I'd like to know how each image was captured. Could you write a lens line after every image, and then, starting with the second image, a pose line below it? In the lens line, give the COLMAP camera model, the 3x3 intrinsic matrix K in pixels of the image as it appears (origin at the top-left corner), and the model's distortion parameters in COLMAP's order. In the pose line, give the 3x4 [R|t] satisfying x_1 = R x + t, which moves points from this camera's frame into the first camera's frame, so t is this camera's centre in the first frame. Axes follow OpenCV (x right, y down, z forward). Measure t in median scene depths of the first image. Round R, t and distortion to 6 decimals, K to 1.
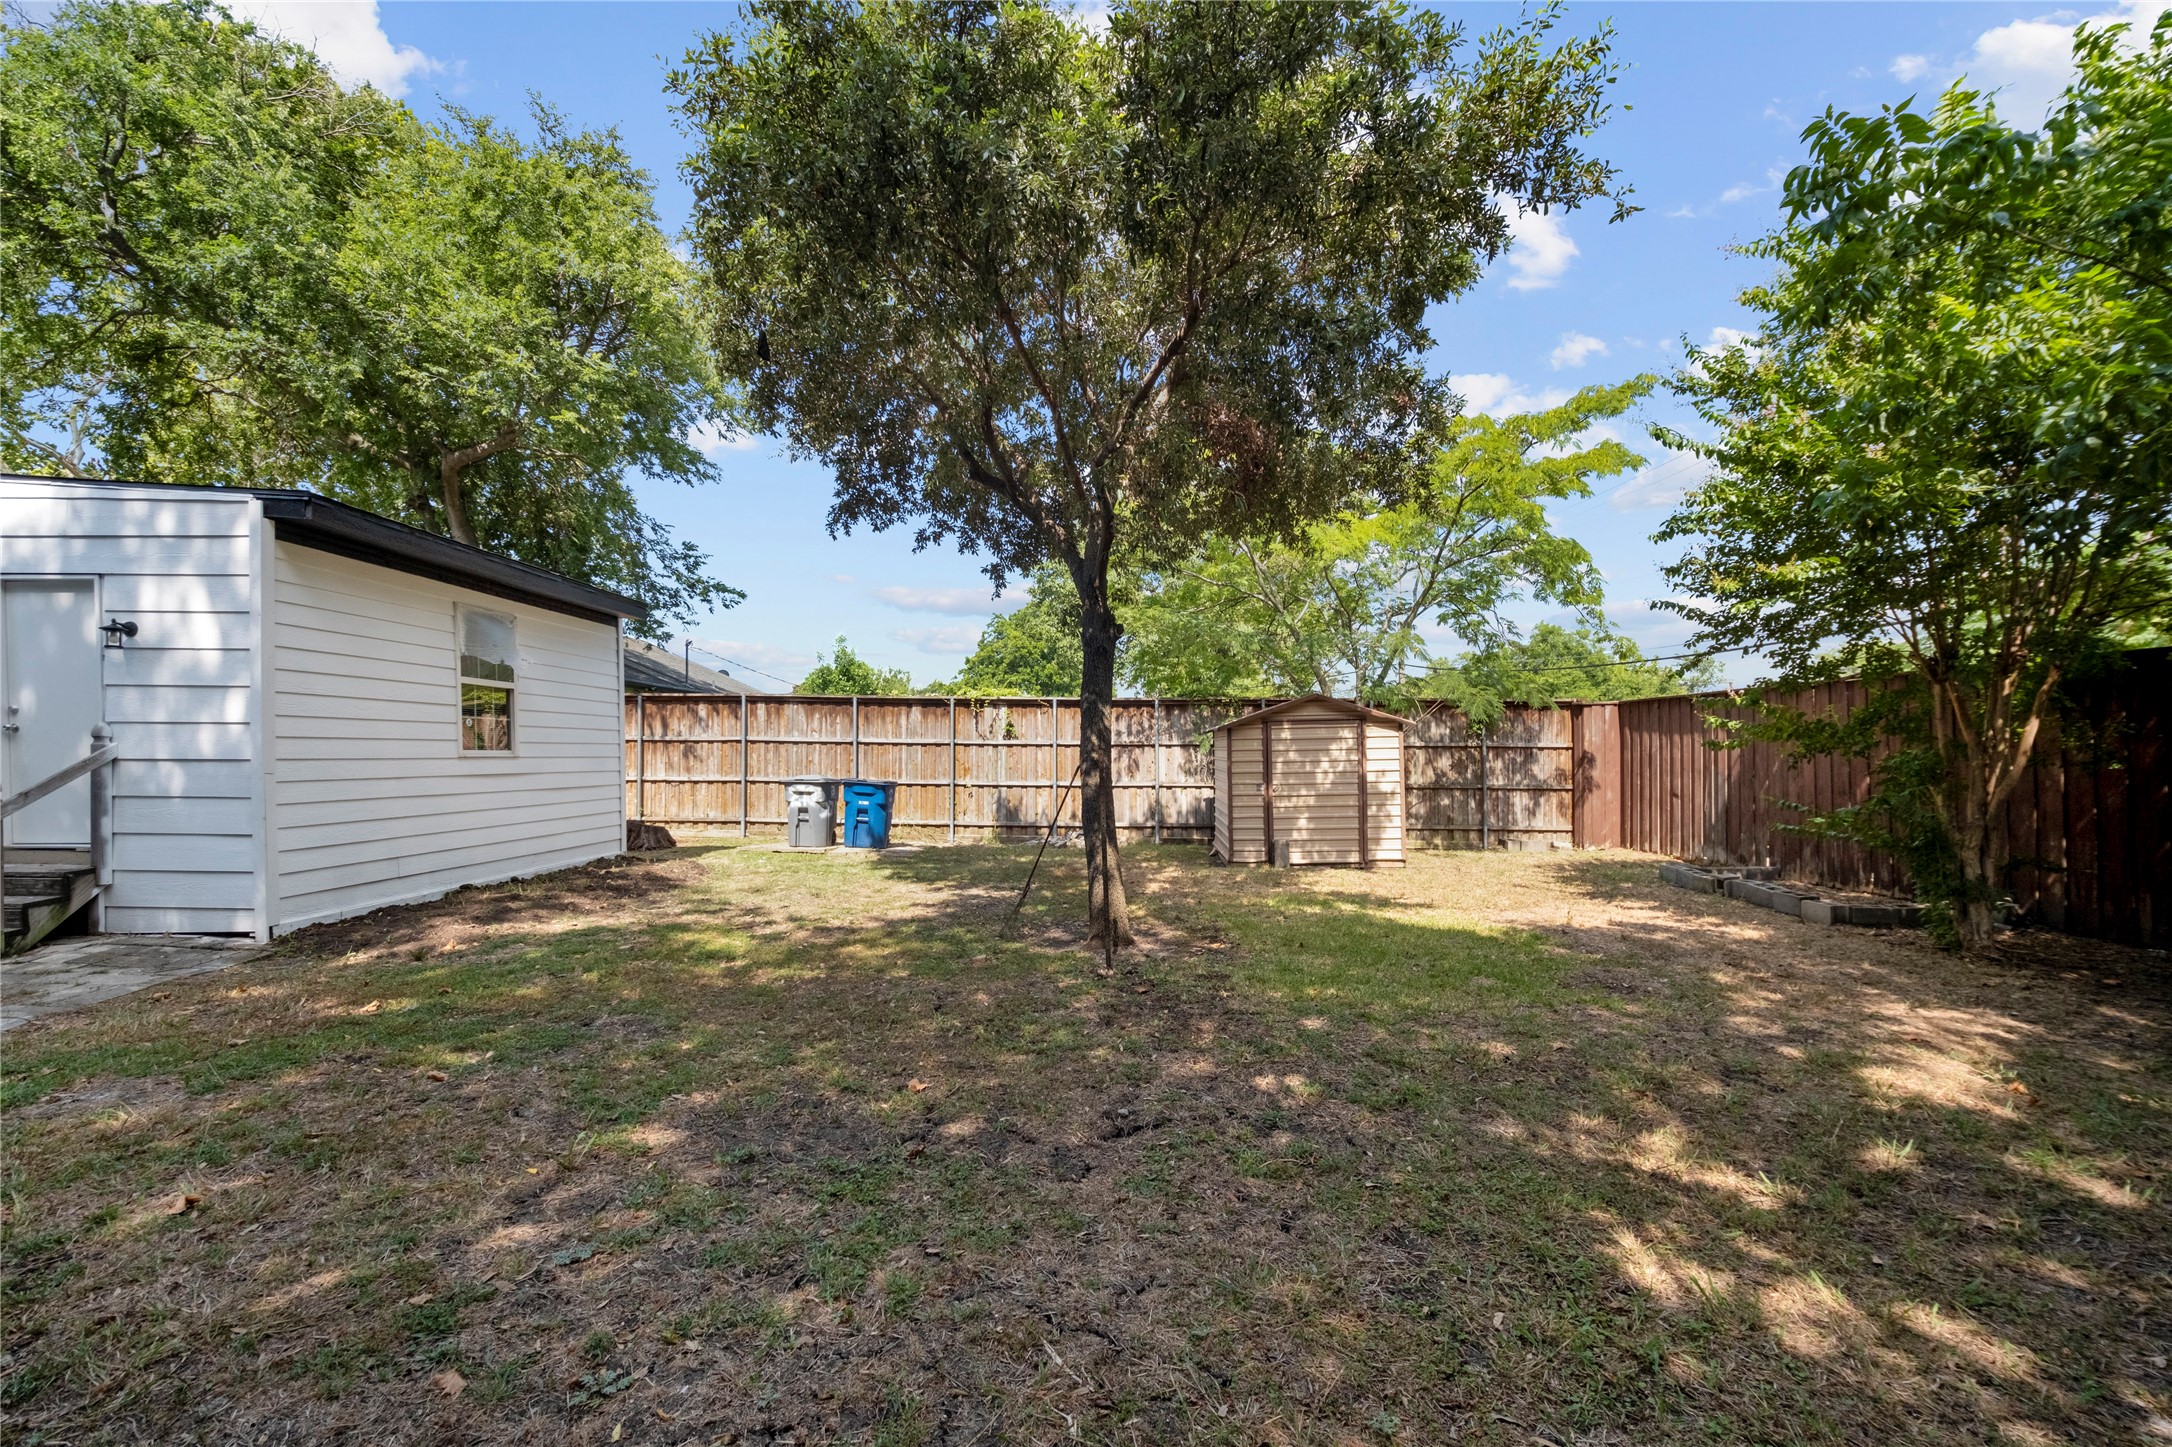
lens RADIAL K [[876.5, 0, 1091.3], [0, 876.5, 768.0], [0, 0, 1]] dist [-0.003901, -0.000766]
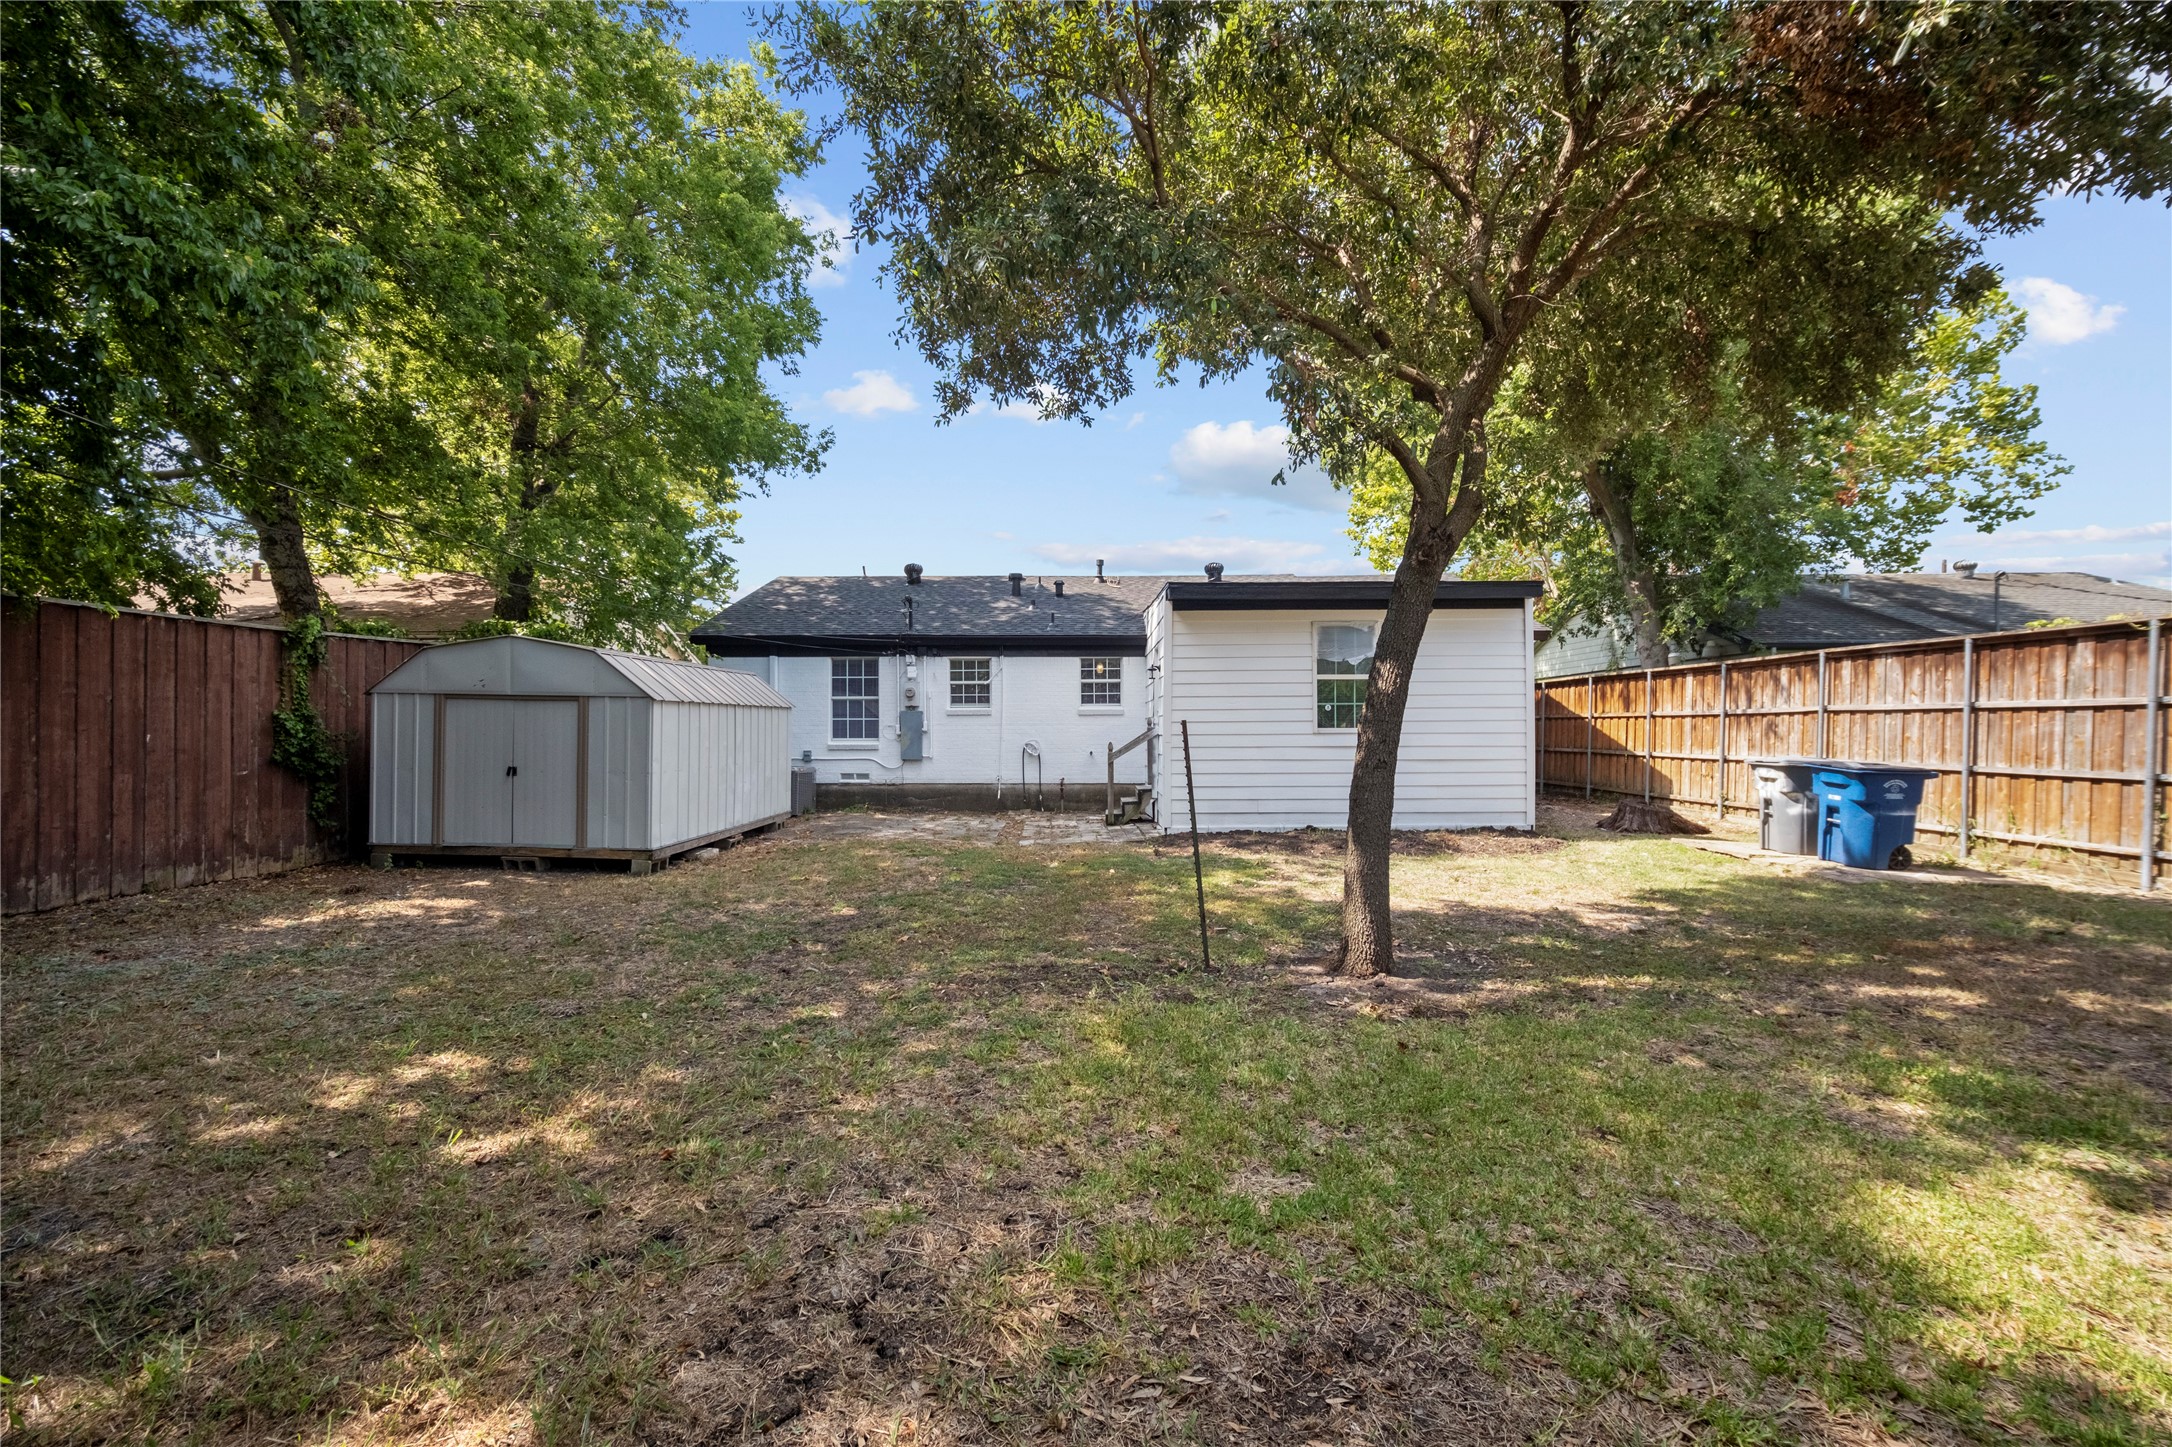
lens RADIAL K [[876.5, 0, 1088.6], [0, 876.5, 730.9], [0, 0, 1]] dist [-0.003901, -0.000766]
pose [[0.020554, -0.011996, -0.999717, 0.413215], [-0.011963, 0.999853, -0.012243, 0.003177], [0.999717, 0.012212, 0.020407, 0.393512]]
